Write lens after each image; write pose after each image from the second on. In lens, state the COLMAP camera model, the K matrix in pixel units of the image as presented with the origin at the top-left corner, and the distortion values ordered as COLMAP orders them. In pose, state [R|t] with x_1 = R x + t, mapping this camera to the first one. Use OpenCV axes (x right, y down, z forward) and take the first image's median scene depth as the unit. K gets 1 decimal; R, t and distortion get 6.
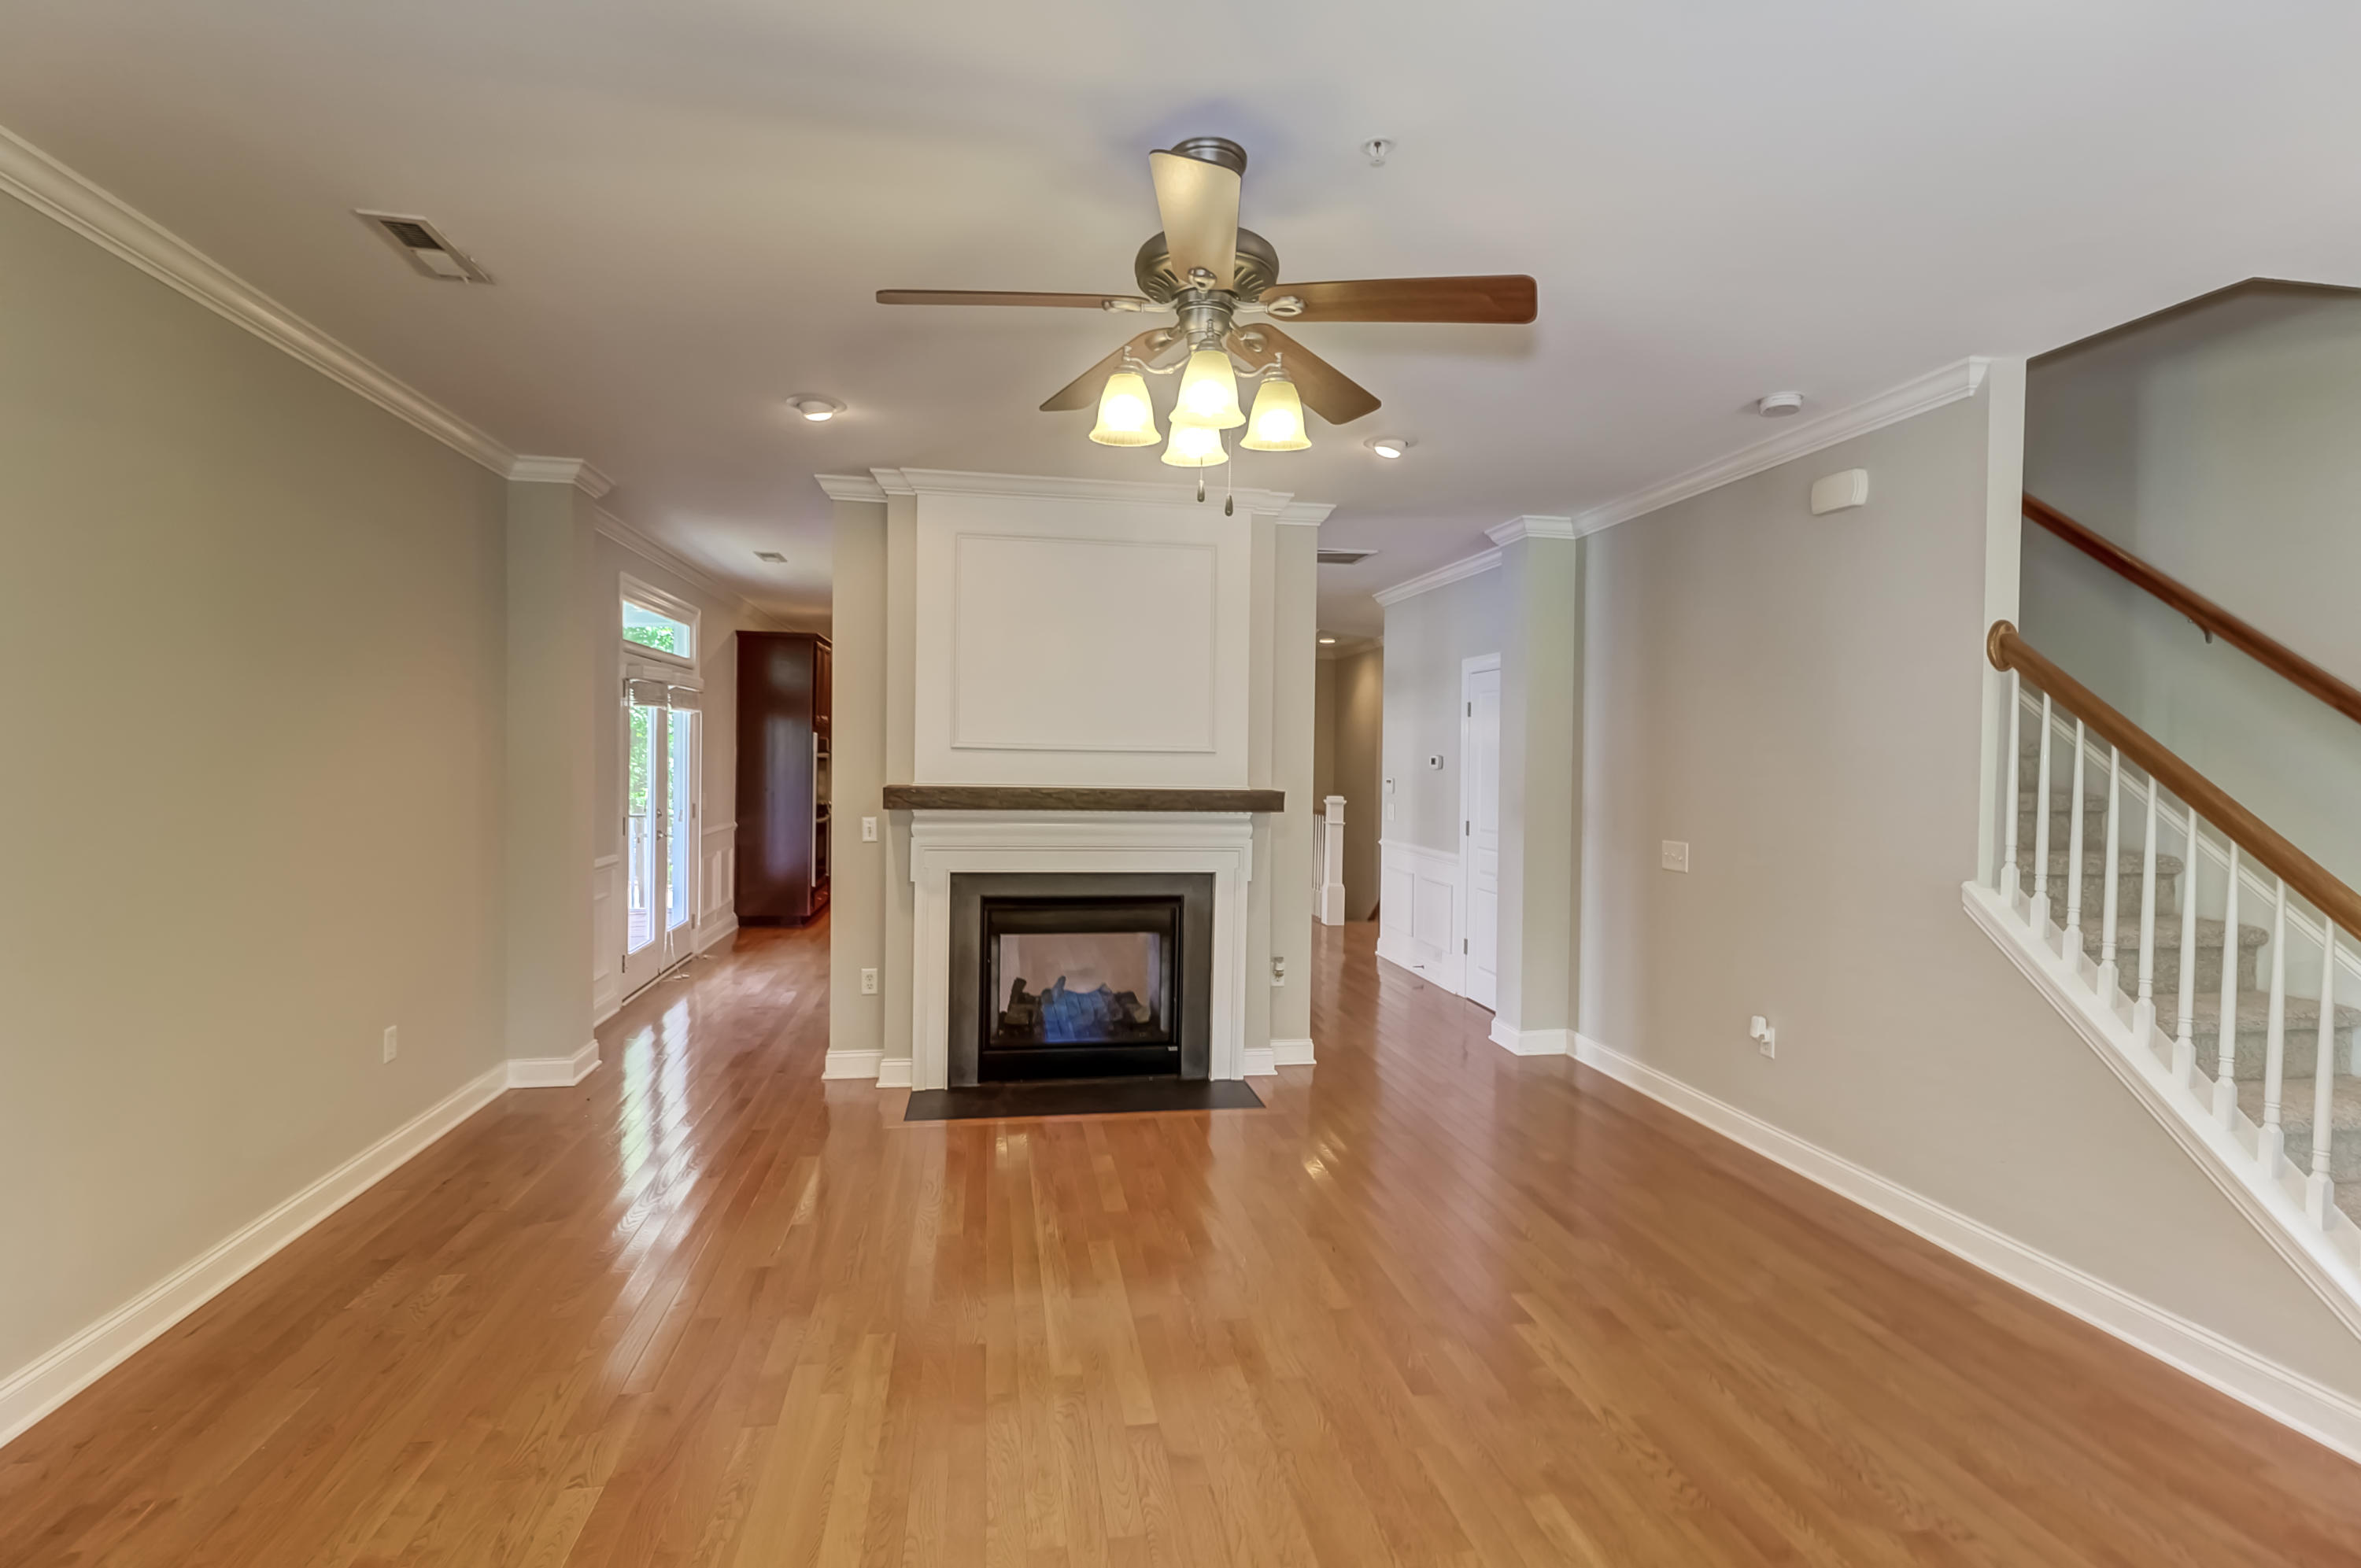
lens RADIAL K [[1074.0, 0, 1175.1], [0, 1074.0, 766.8], [0, 0, 1]] dist [0.002808, -0.003332]
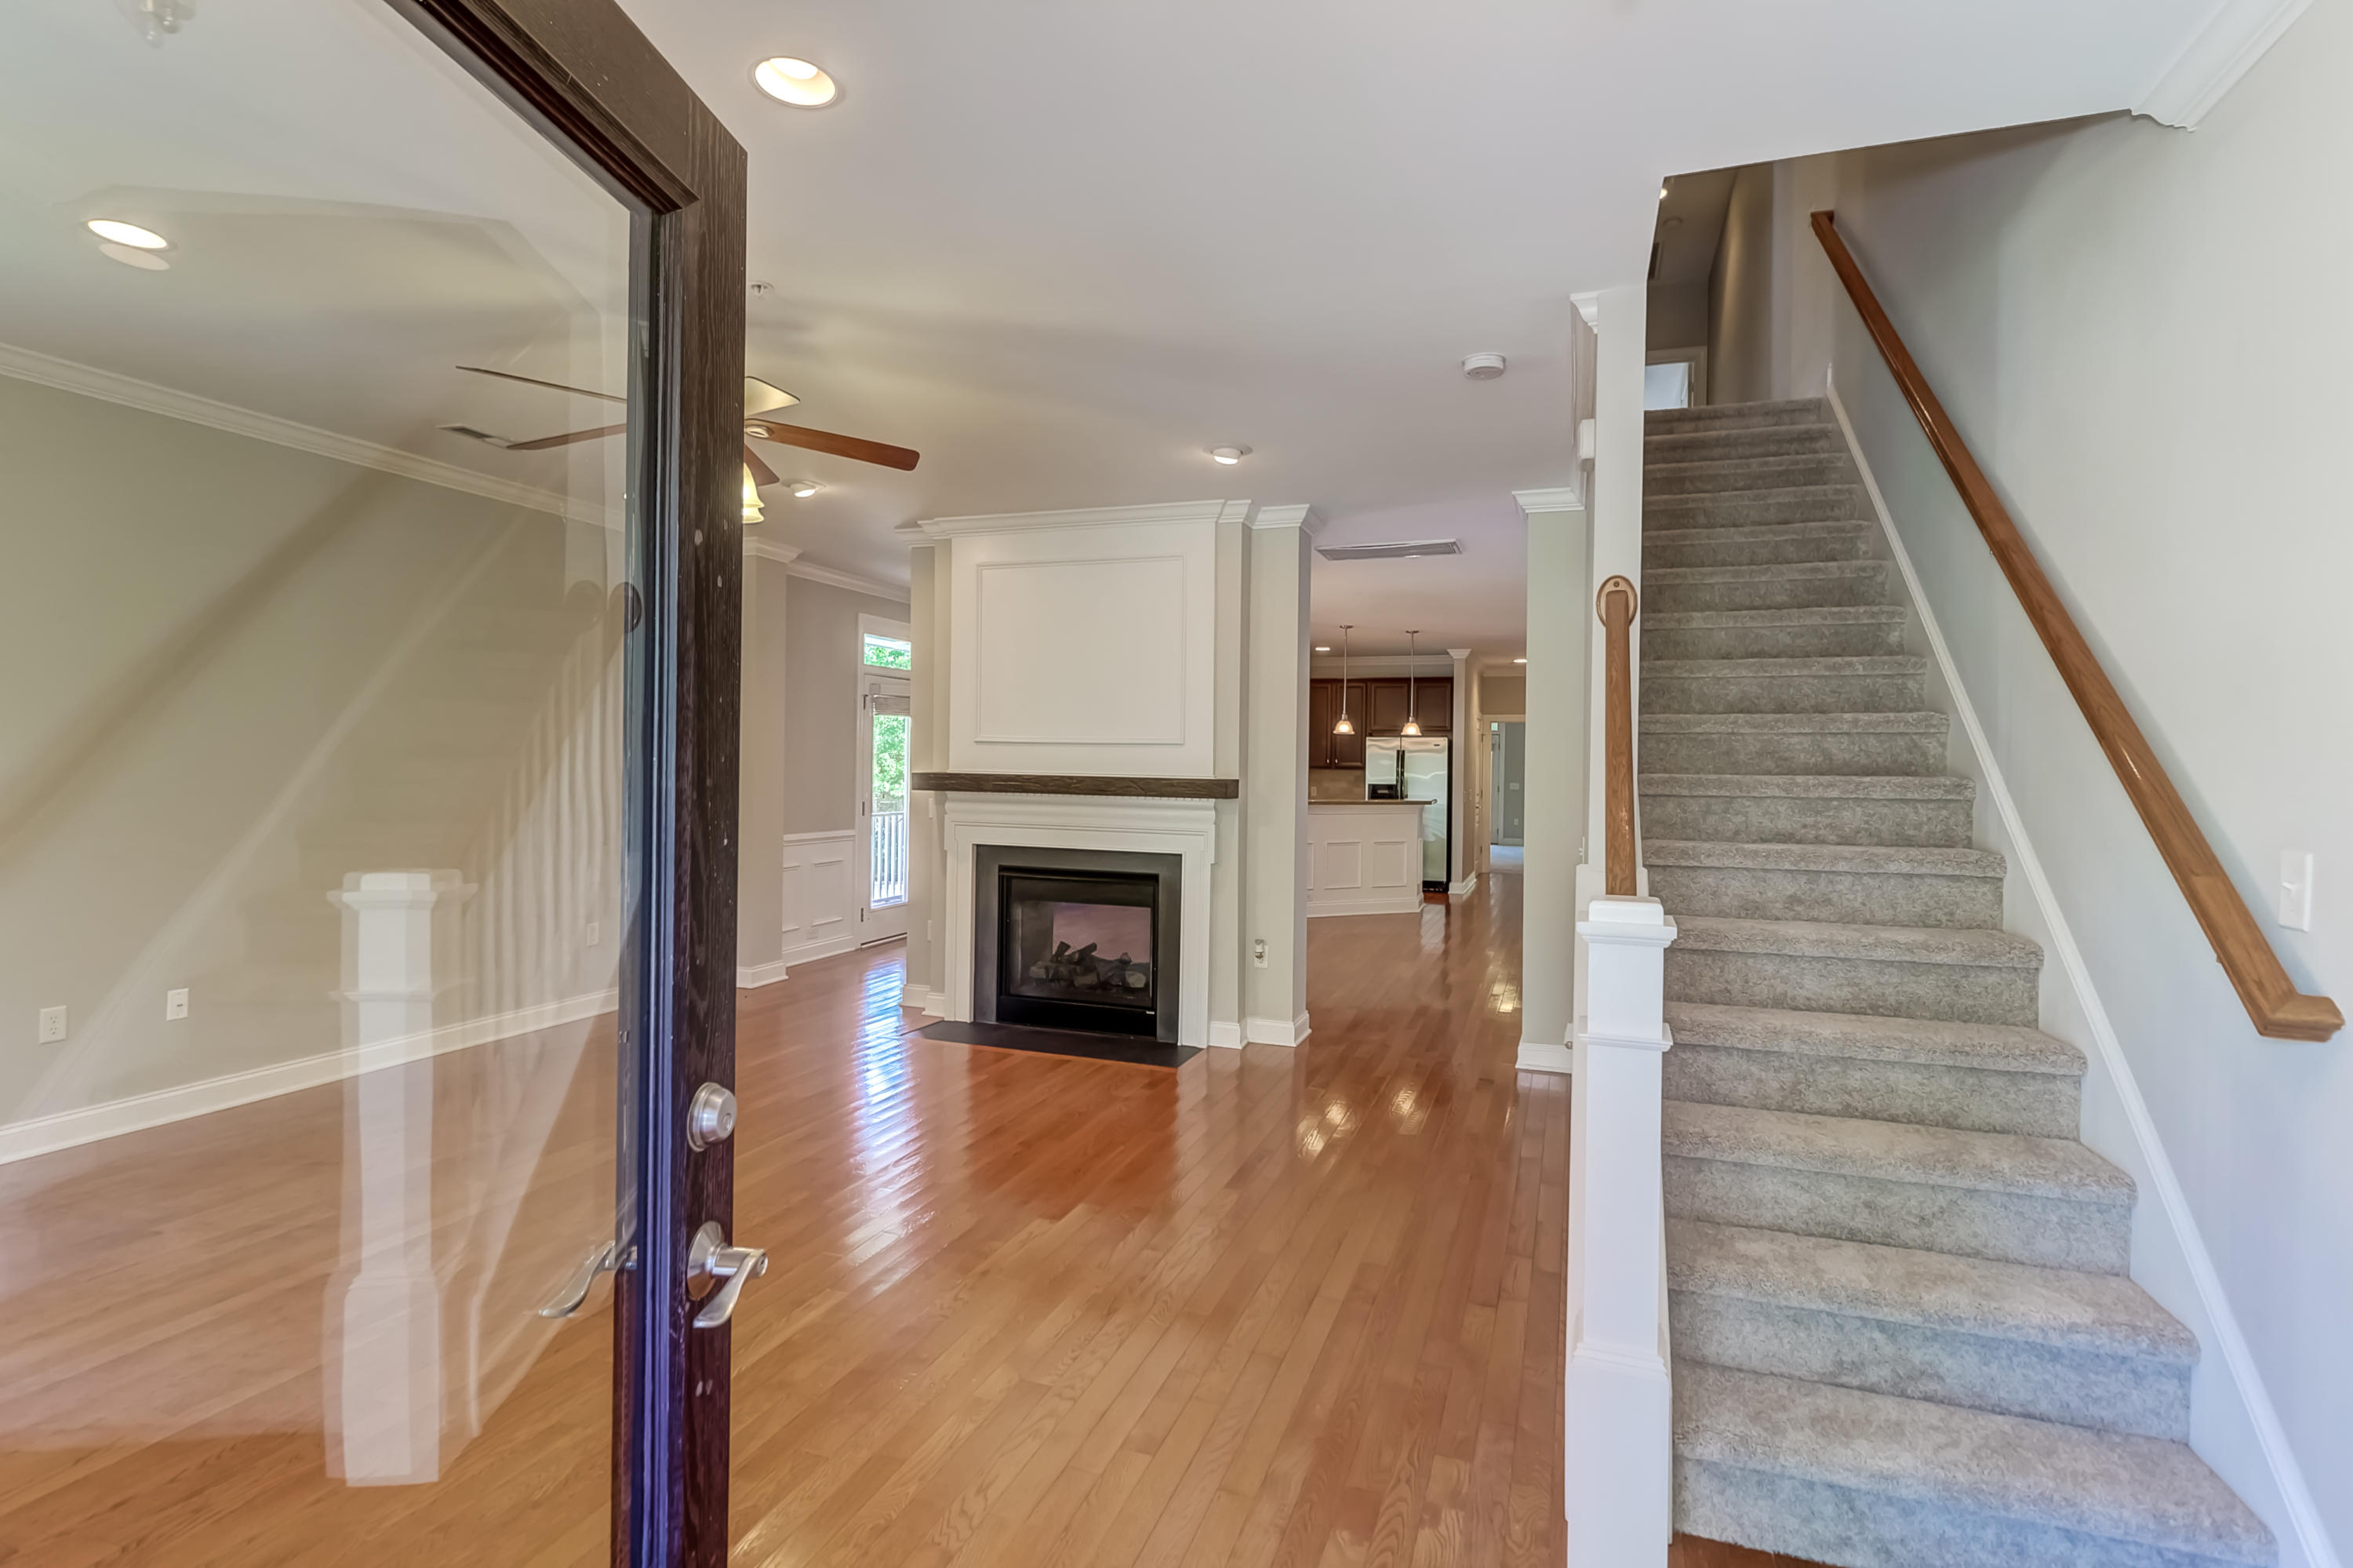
lens RADIAL K [[1115.9, 0, 1166.2], [0, 1115.9, 771.4], [0, 0, 1]] dist [-0.002298, -0.000634]
pose [[0.871710, 0.002354, -0.490016, 0.585927], [-0.007451, 0.999937, -0.008452, 0.024505], [0.489965, 0.011018, 0.871673, 0.003446]]
